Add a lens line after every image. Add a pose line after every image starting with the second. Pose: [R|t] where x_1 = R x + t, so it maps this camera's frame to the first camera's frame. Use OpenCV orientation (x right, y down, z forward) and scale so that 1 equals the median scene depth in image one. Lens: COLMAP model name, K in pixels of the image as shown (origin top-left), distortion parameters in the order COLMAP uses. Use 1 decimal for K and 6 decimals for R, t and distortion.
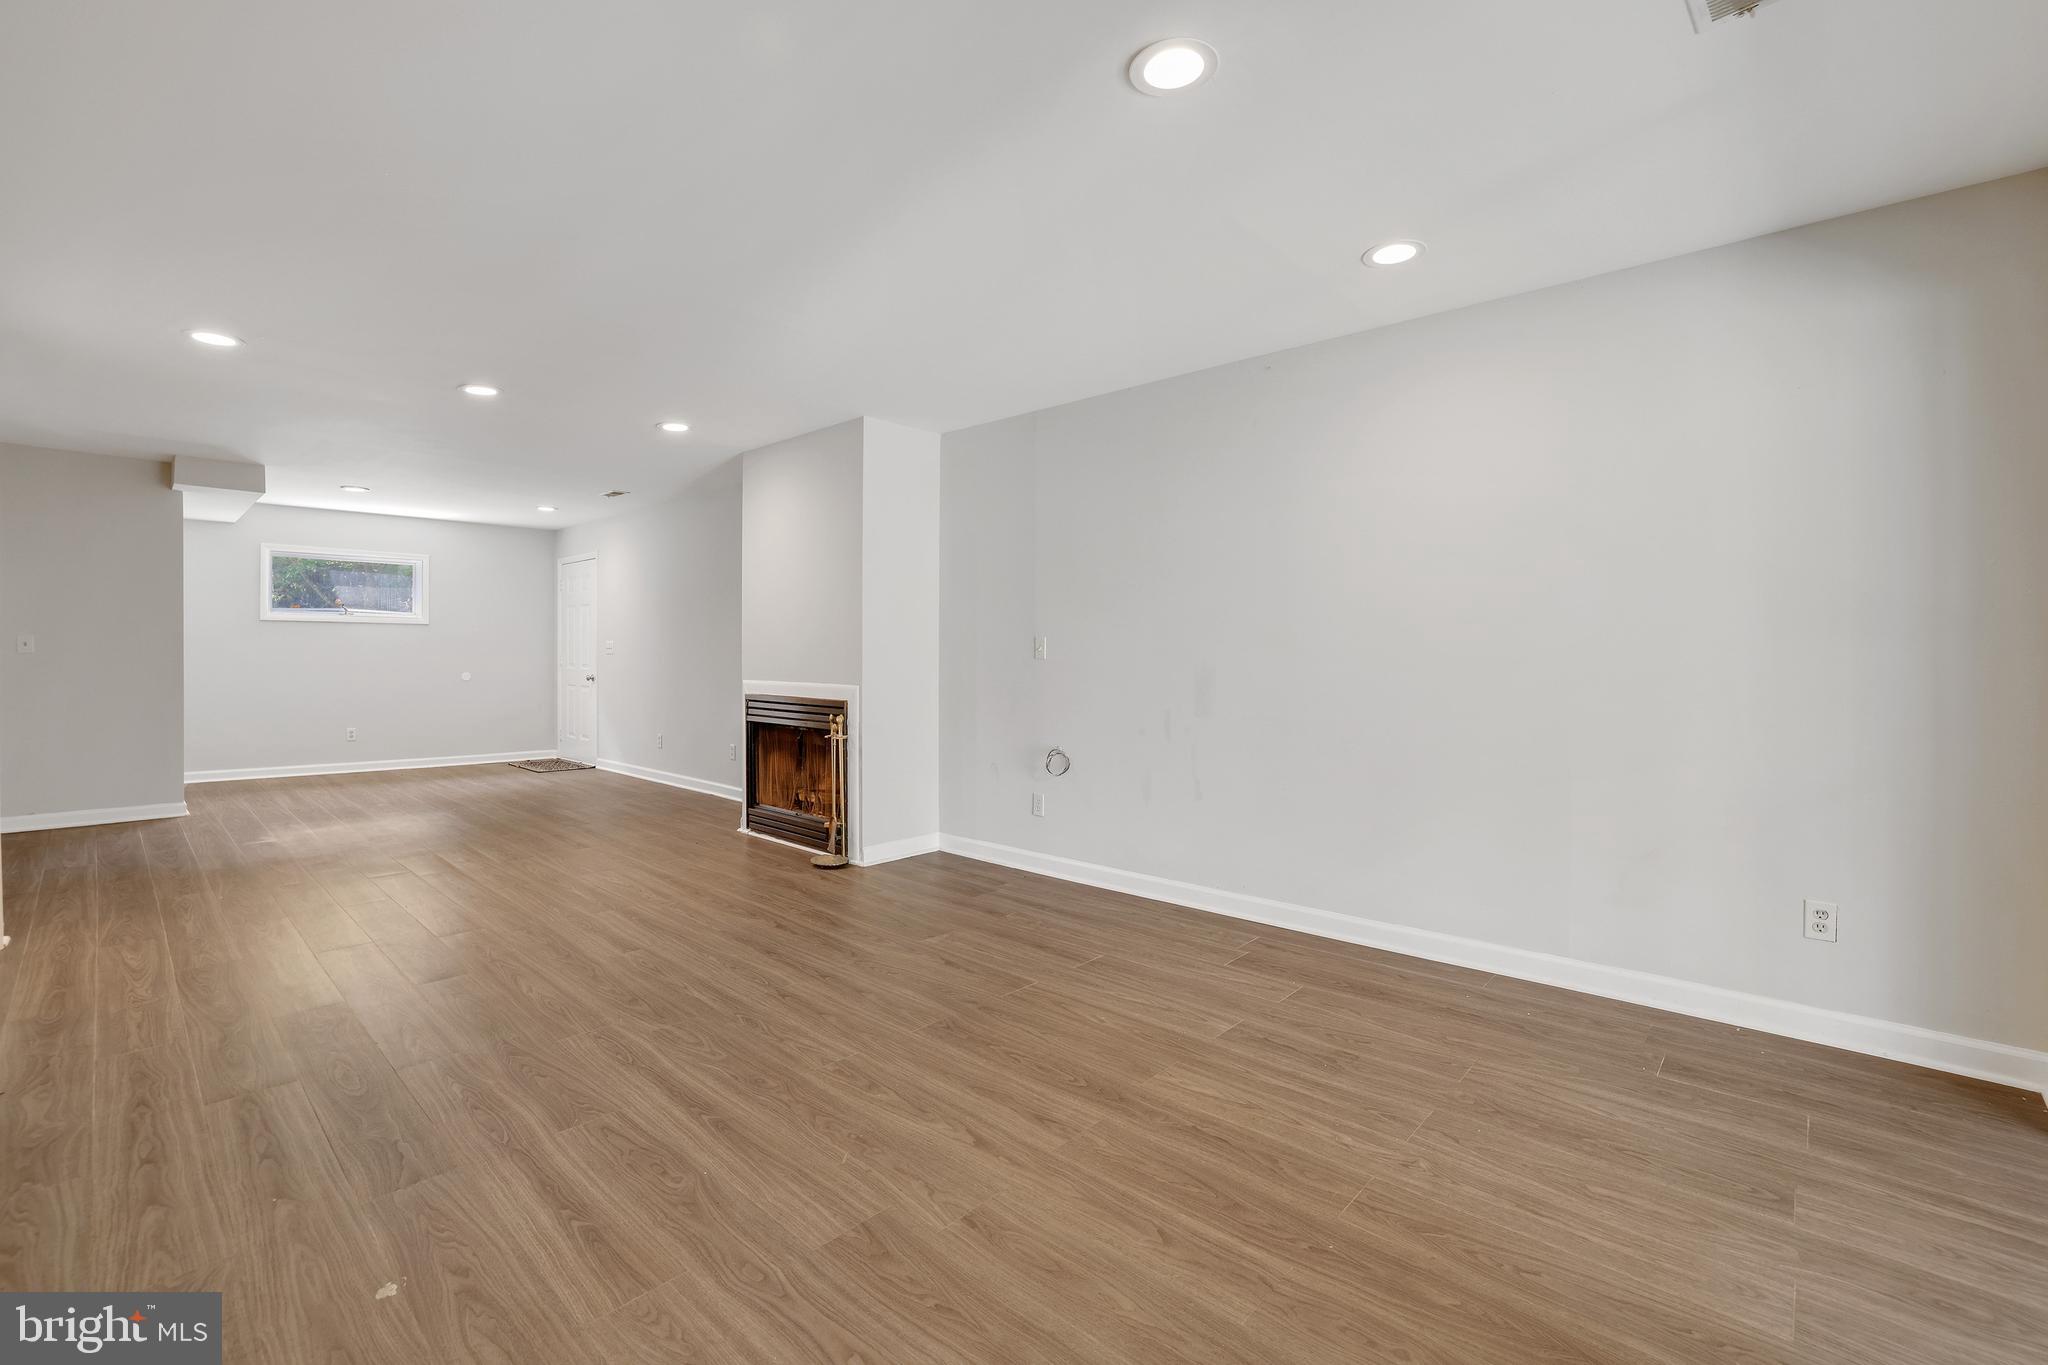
lens RADIAL K [[886.7, 0, 1029.0], [0, 886.7, 644.7], [0, 0, 1]] dist [-0.049203, 0.018200]
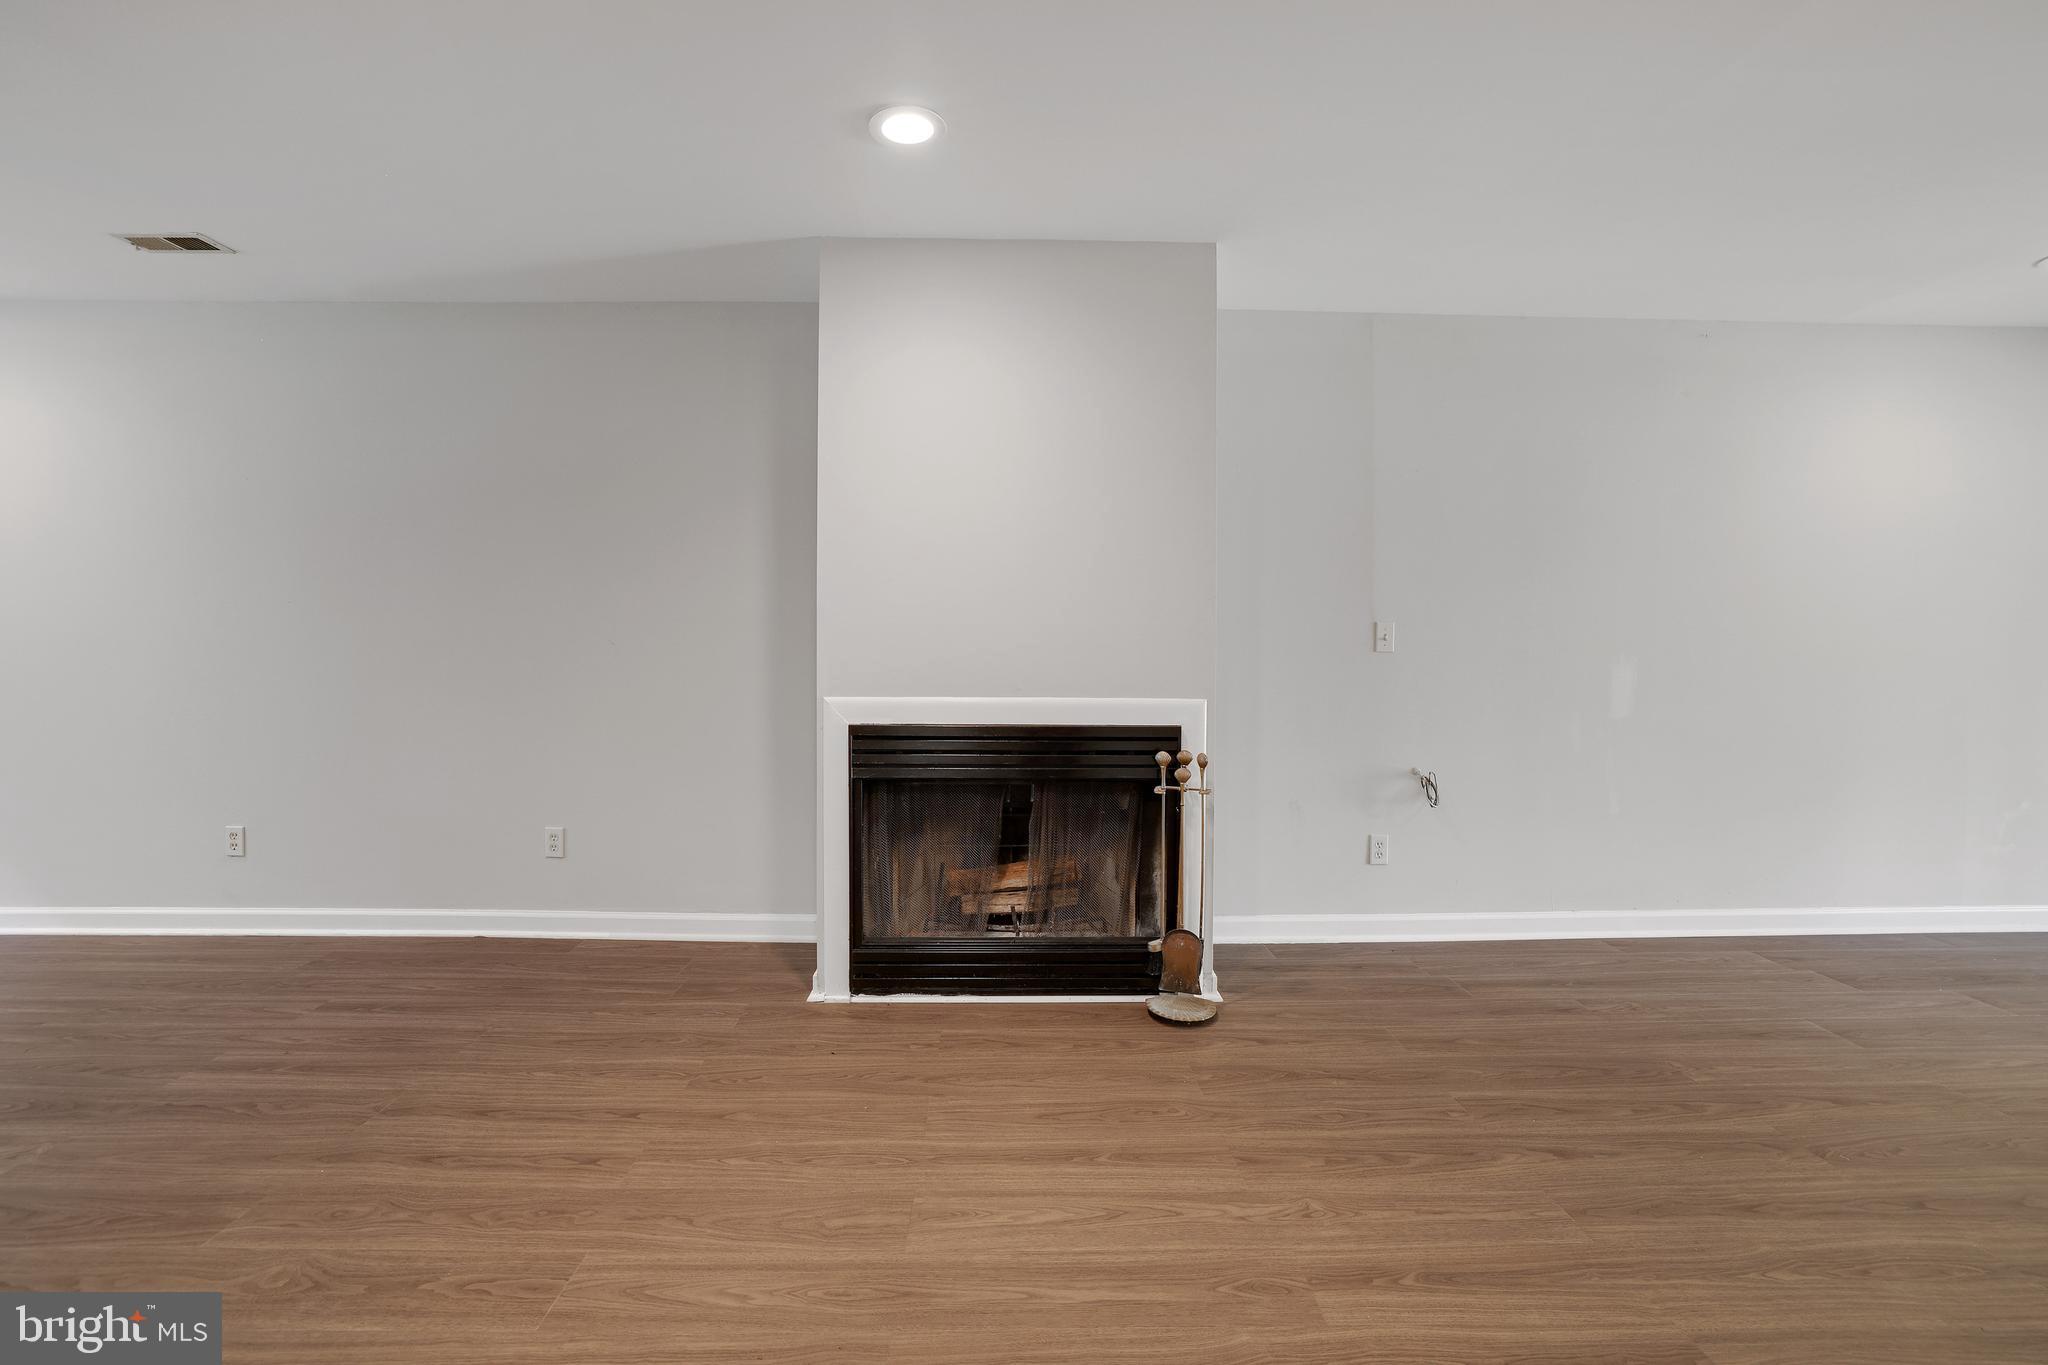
lens RADIAL K [[867.1, 0, 1060.2], [0, 867.1, 642.7], [0, 0, 1]] dist [-0.033853, 0.011291]
pose [[0.719713, 0.011994, 0.694168, -0.782547], [-0.007360, 0.999926, -0.009647, 0.020090], [-0.694232, 0.001834, 0.719749, 0.768703]]
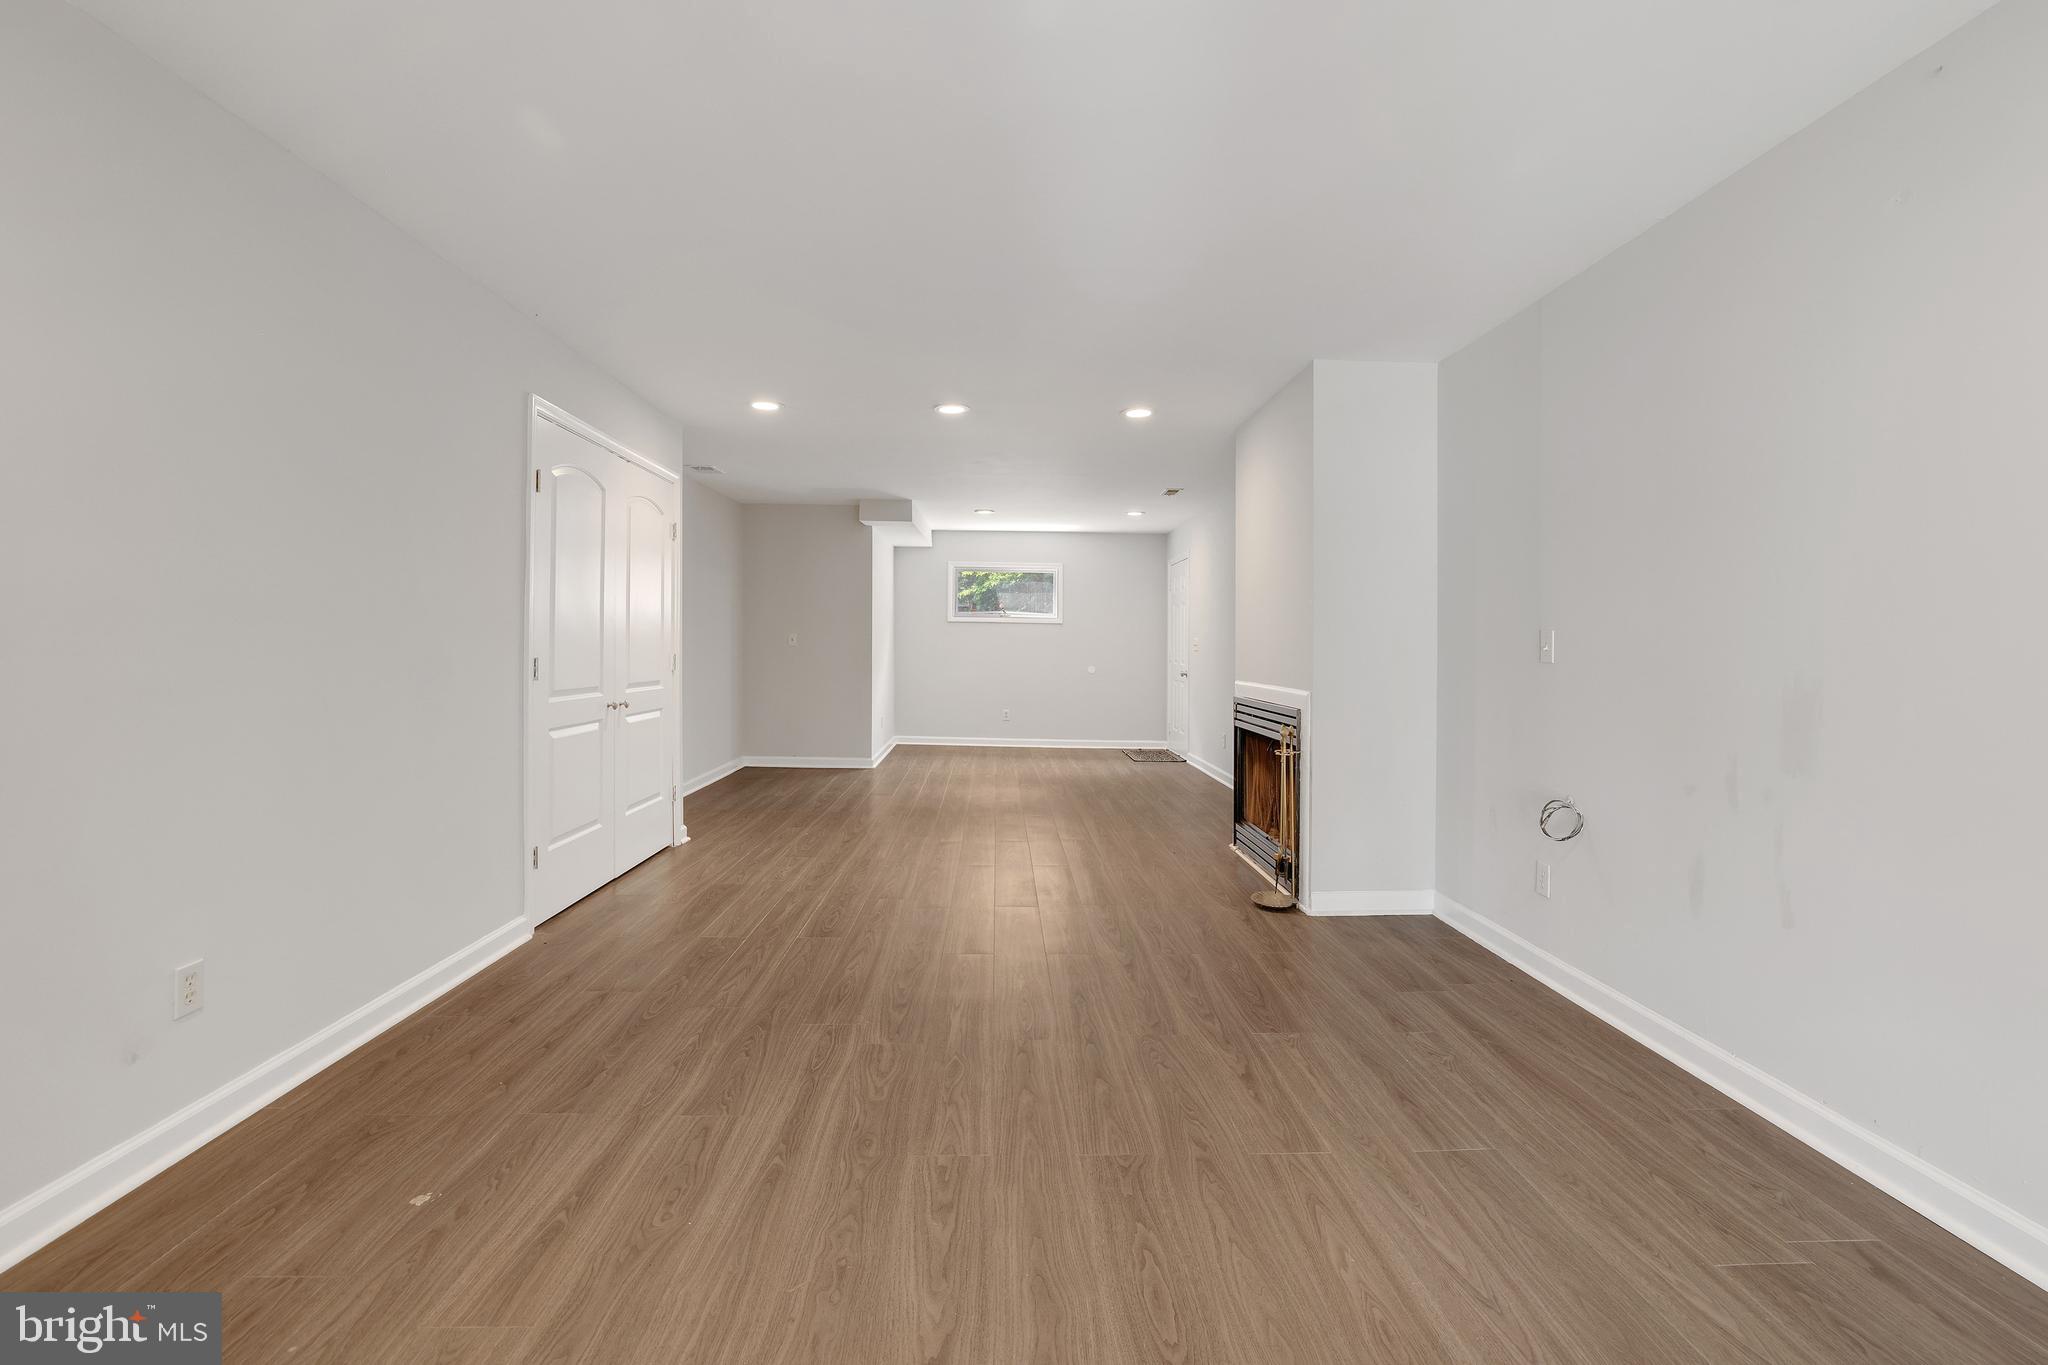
lens RADIAL K [[886.7, 0, 1029.0], [0, 886.7, 644.7], [0, 0, 1]] dist [-0.049203, 0.018200]
pose [[0.699950, 0.005074, -0.714174, 0.241719], [-0.004379, 0.999986, 0.002813, 0.002425], [0.714179, 0.001158, 0.699962, 0.295307]]
